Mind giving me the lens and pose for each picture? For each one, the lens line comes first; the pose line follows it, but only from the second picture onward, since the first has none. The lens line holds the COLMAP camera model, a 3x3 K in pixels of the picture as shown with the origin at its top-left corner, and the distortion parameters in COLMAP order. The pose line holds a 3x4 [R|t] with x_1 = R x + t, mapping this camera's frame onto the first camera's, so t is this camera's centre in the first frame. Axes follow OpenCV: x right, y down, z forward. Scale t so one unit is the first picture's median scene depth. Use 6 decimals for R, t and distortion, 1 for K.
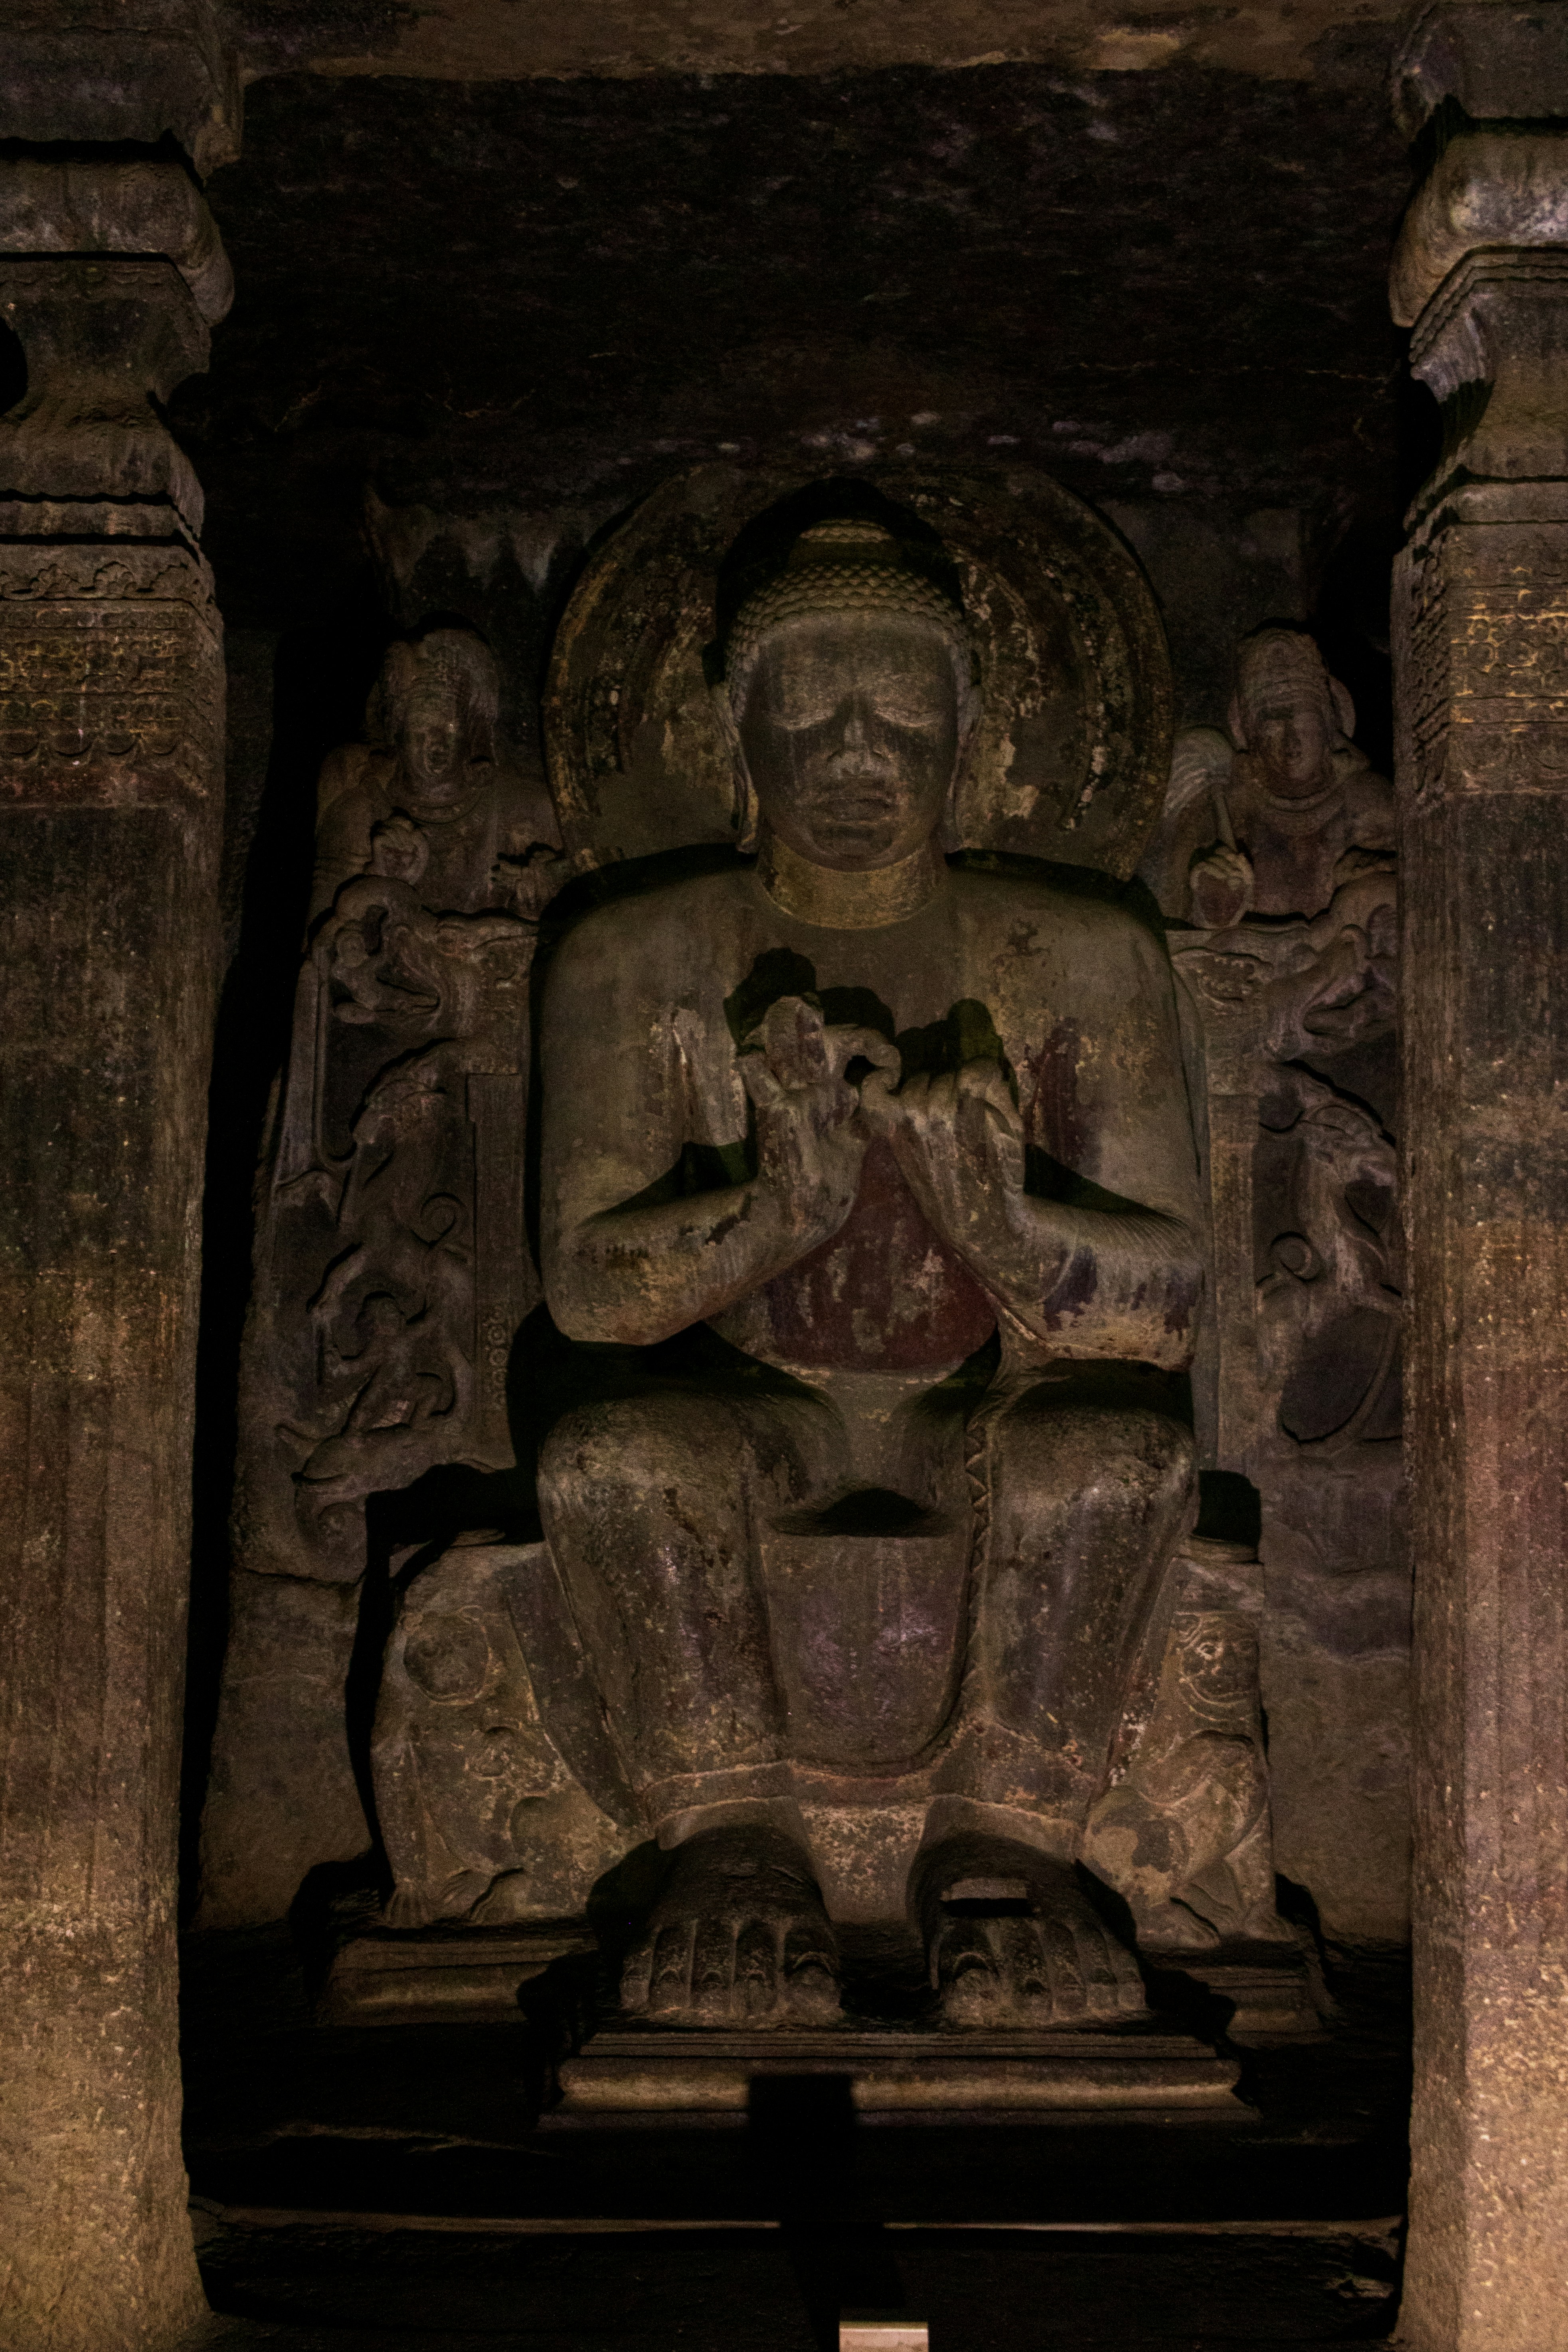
lens RADIAL K [[2647.6, 0, 693.9], [0, 2647.6, 1167.1], [0, 0, 1]] dist [0.000357, 0.008776]
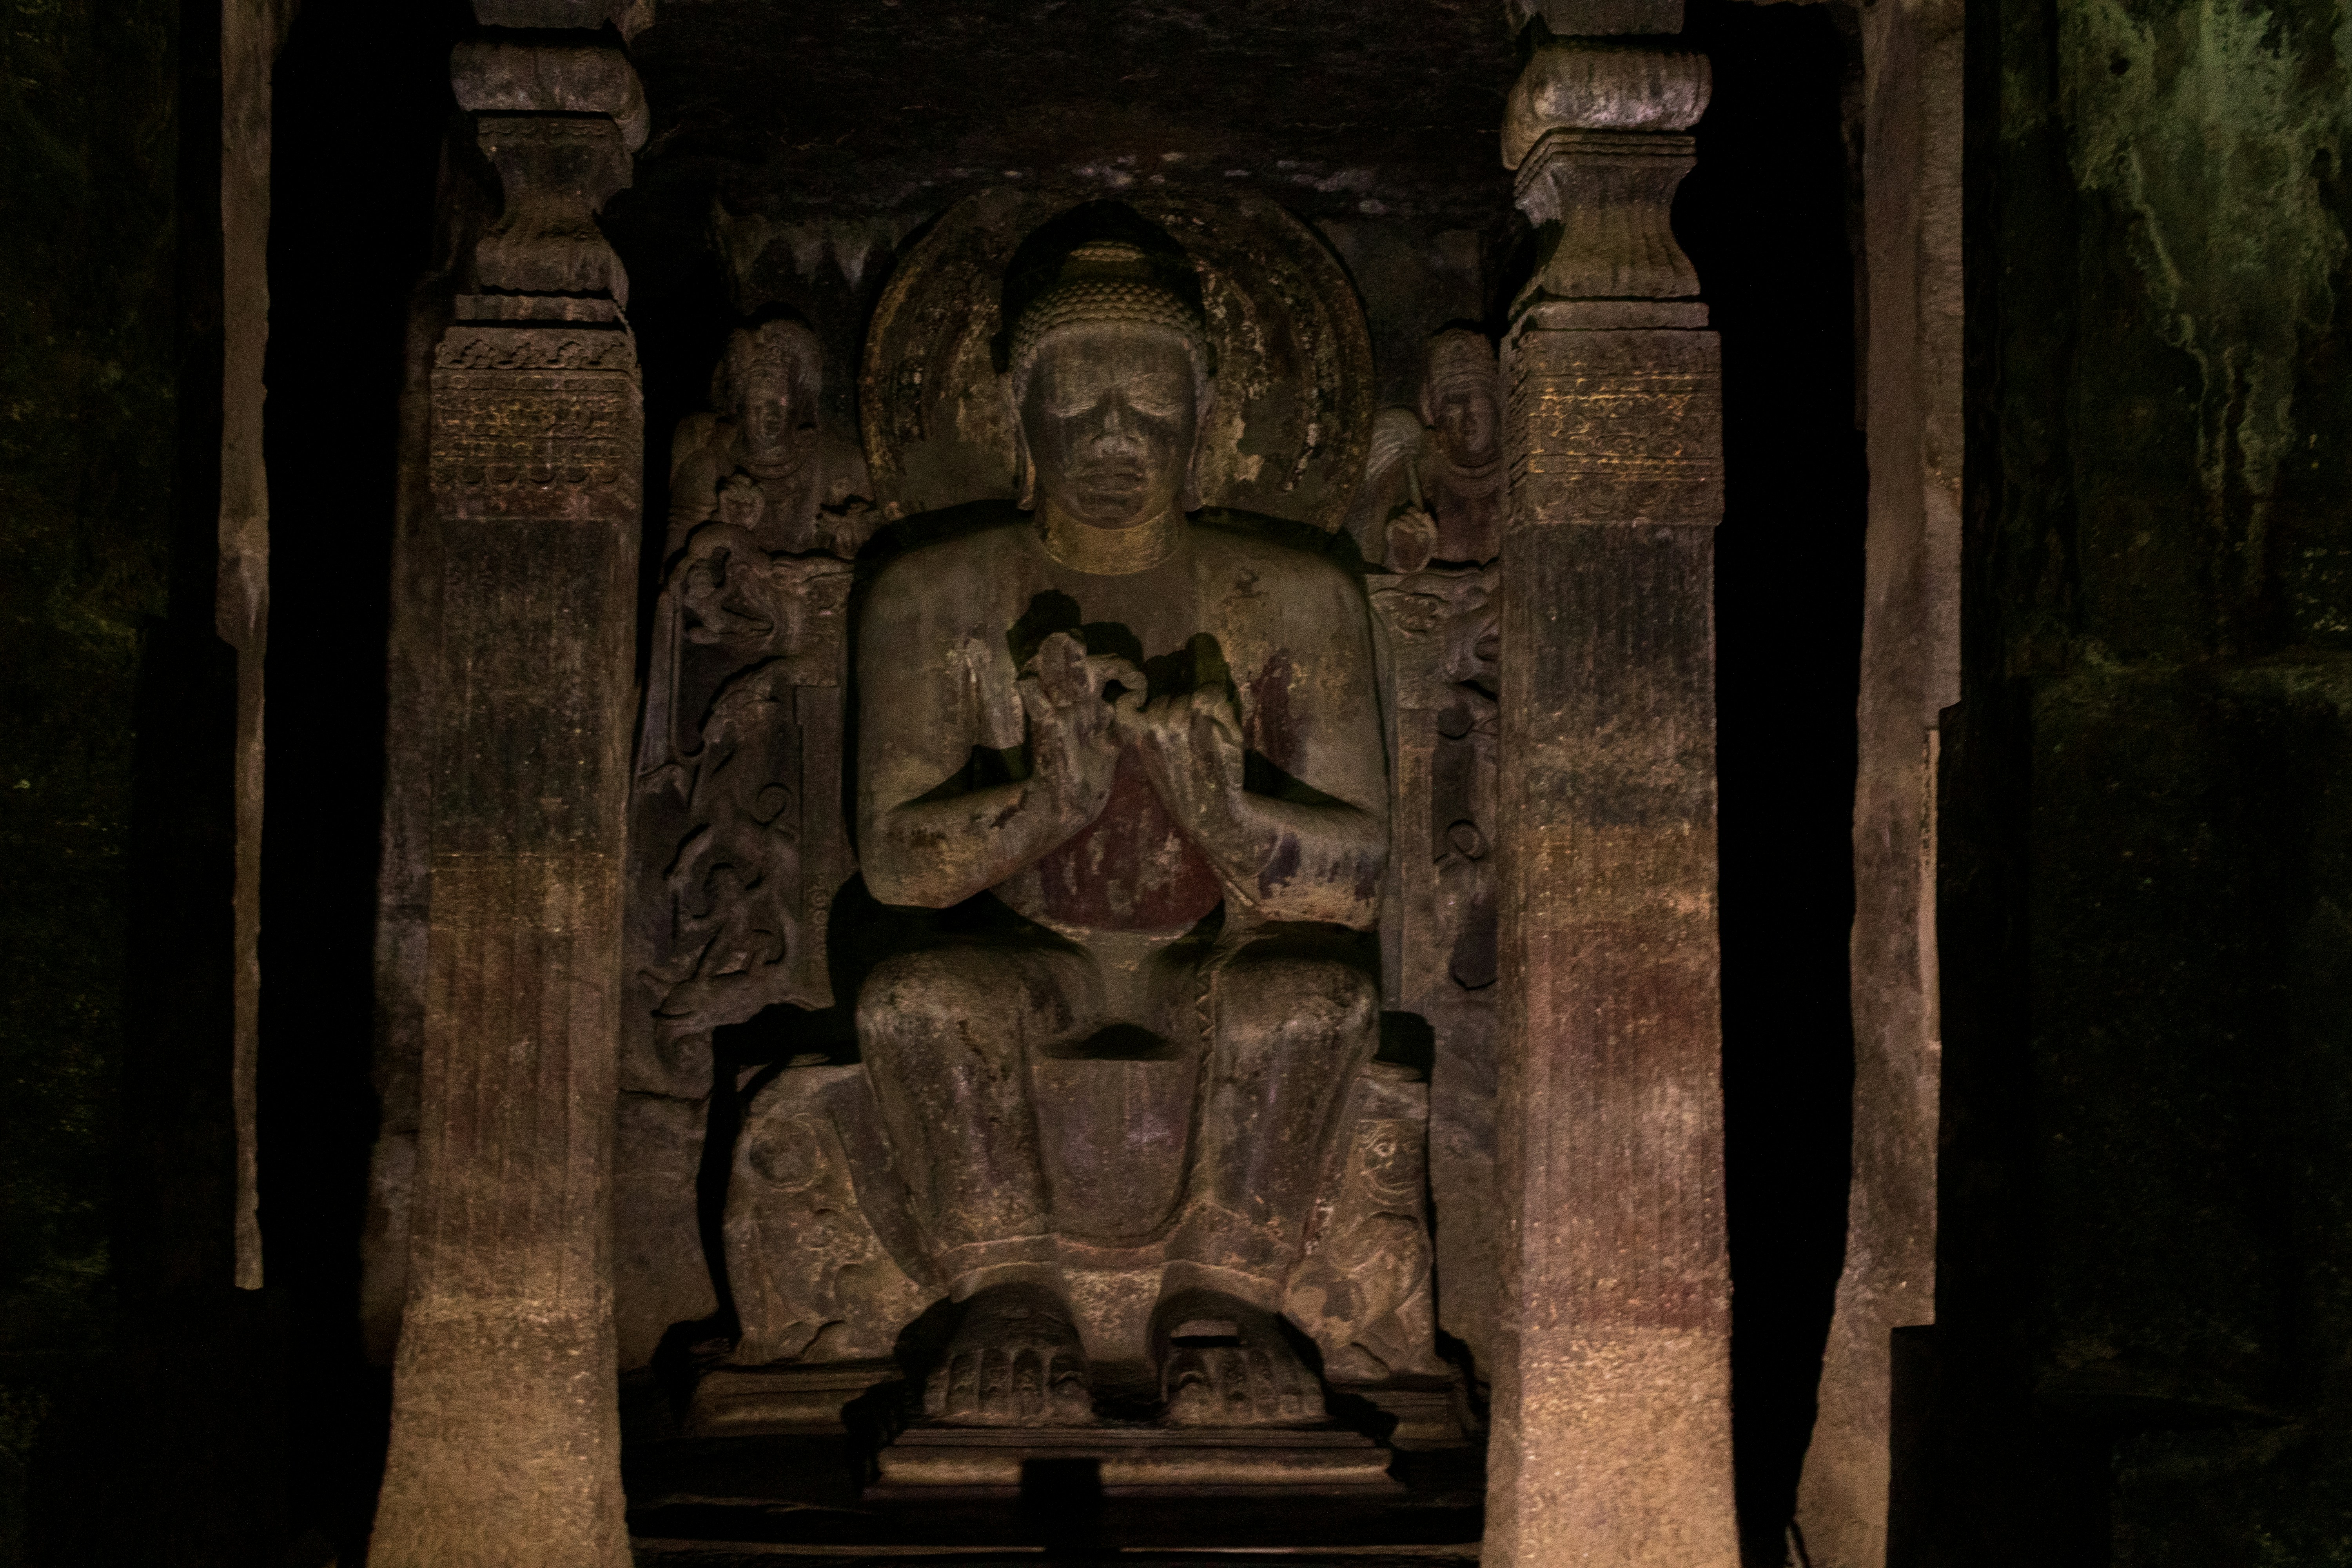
lens RADIAL K [[2647.5, 0, 1161.1], [0, 2647.5, 975.9], [0, 0, 1]] dist [0.000357, 0.008776]
pose [[0.997217, 0.004233, 0.074436, -0.008472], [-0.011152, 0.995624, 0.092781, -0.018923], [-0.073718, -0.093353, 0.992900, -0.264805]]
